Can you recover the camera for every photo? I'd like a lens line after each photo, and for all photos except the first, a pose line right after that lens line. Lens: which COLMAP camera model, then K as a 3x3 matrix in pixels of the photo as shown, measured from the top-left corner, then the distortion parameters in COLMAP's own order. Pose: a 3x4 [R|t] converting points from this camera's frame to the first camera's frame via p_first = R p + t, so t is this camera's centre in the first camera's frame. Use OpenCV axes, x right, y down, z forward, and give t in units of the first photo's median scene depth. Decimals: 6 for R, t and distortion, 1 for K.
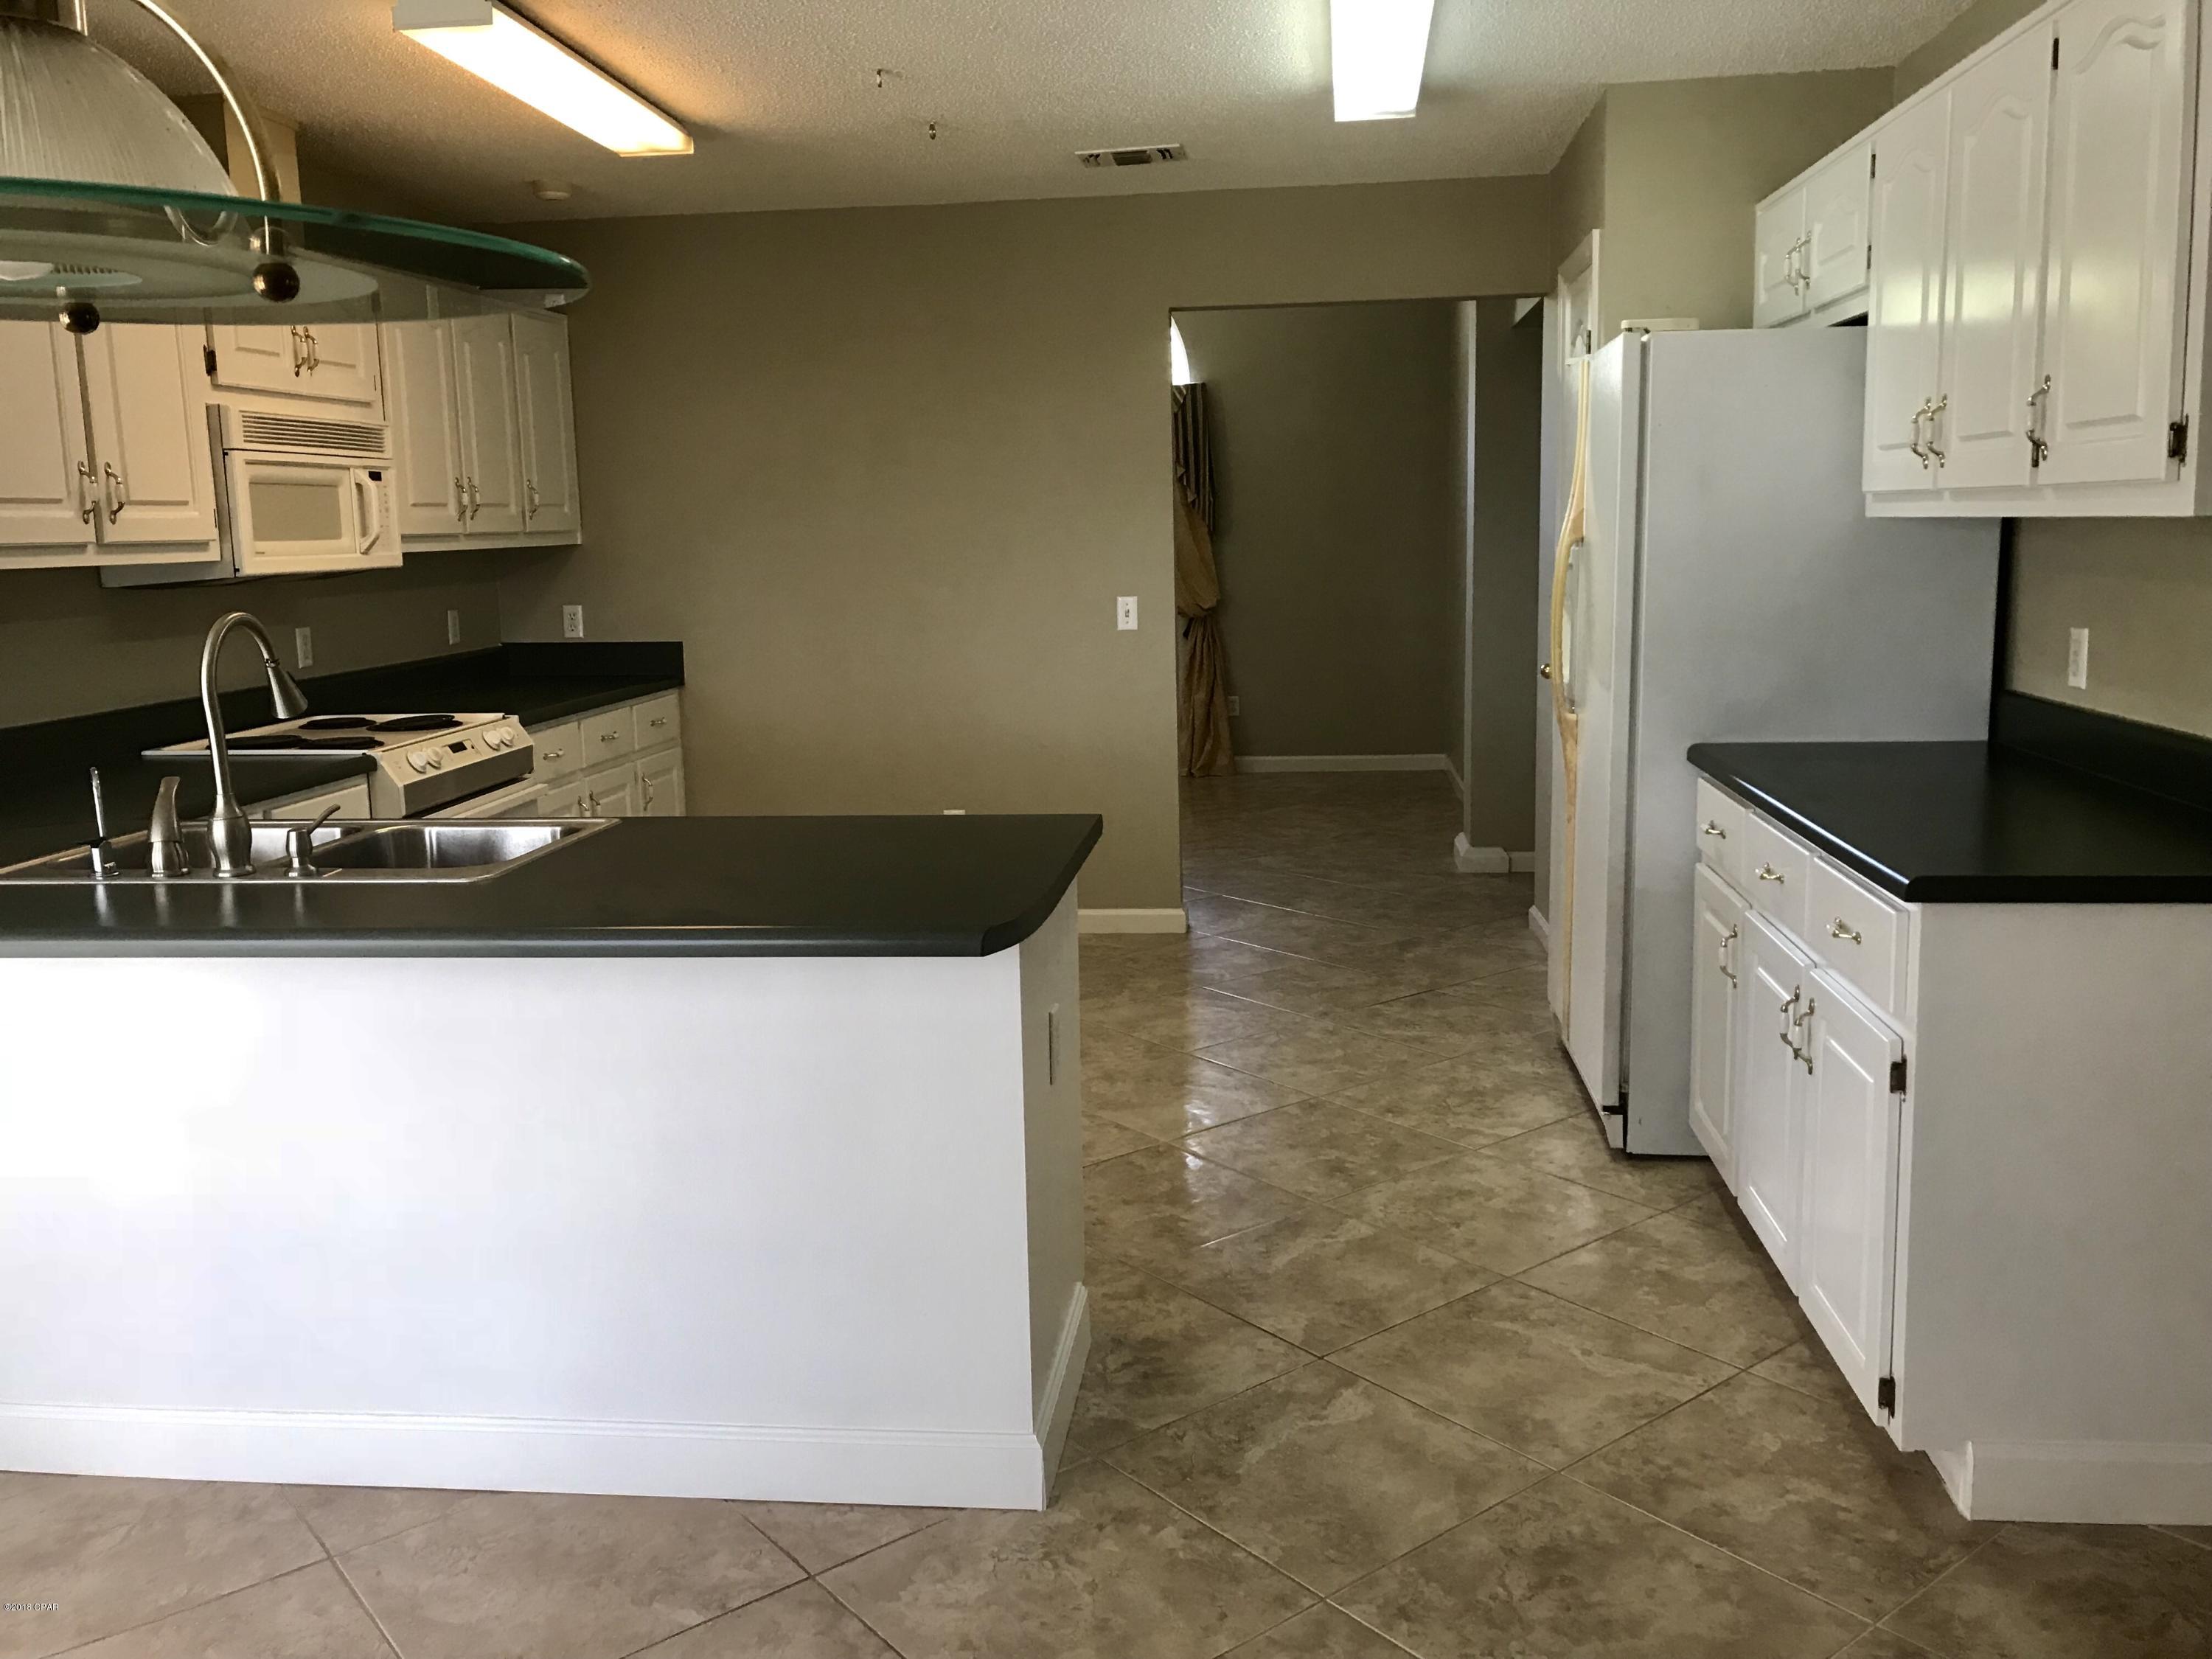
lens RADIAL K [[1828.6, 0, 1099.3], [0, 1828.6, 785.0], [0, 0, 1]] dist [0.036950, -0.031486]
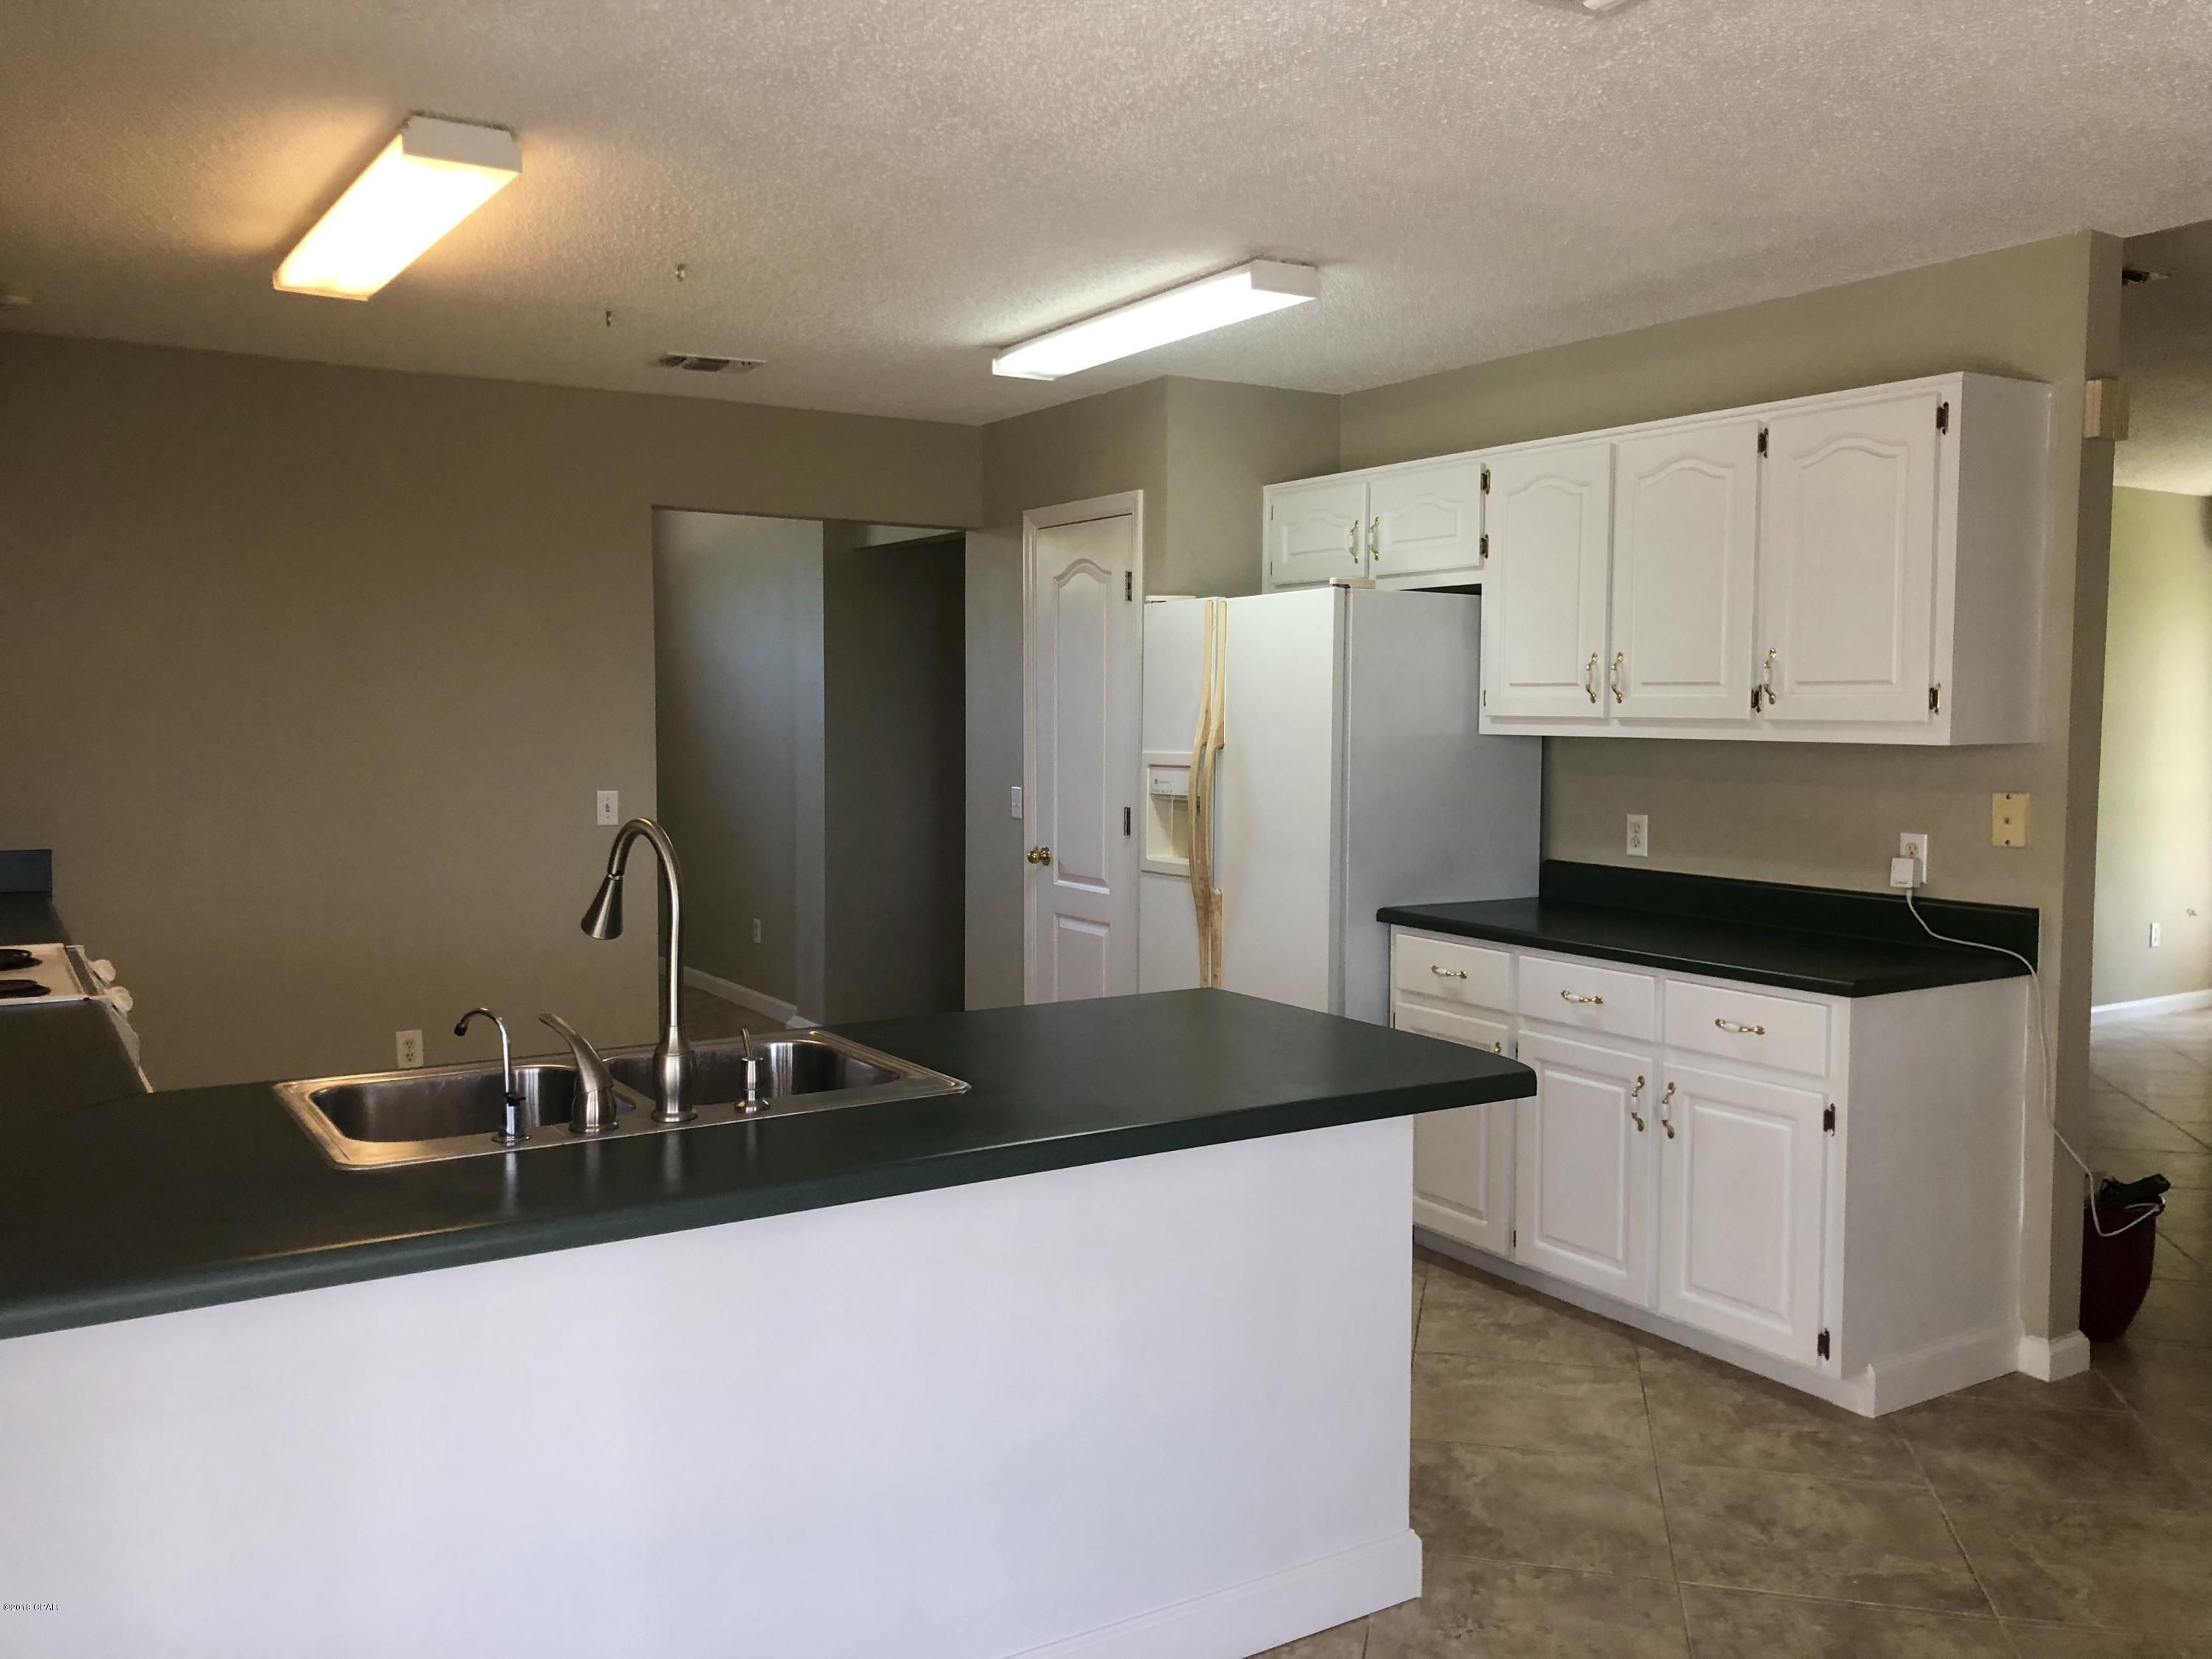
lens RADIAL K [[1827.4, 0, 1117.5], [0, 1827.4, 808.6], [0, 0, 1]] dist [0.028305, -0.013326]
pose [[0.775070, -0.009117, 0.631809, -0.664069], [0.066858, 0.995466, -0.067653, -0.019503], [-0.628328, 0.094678, 0.772166, 0.144917]]
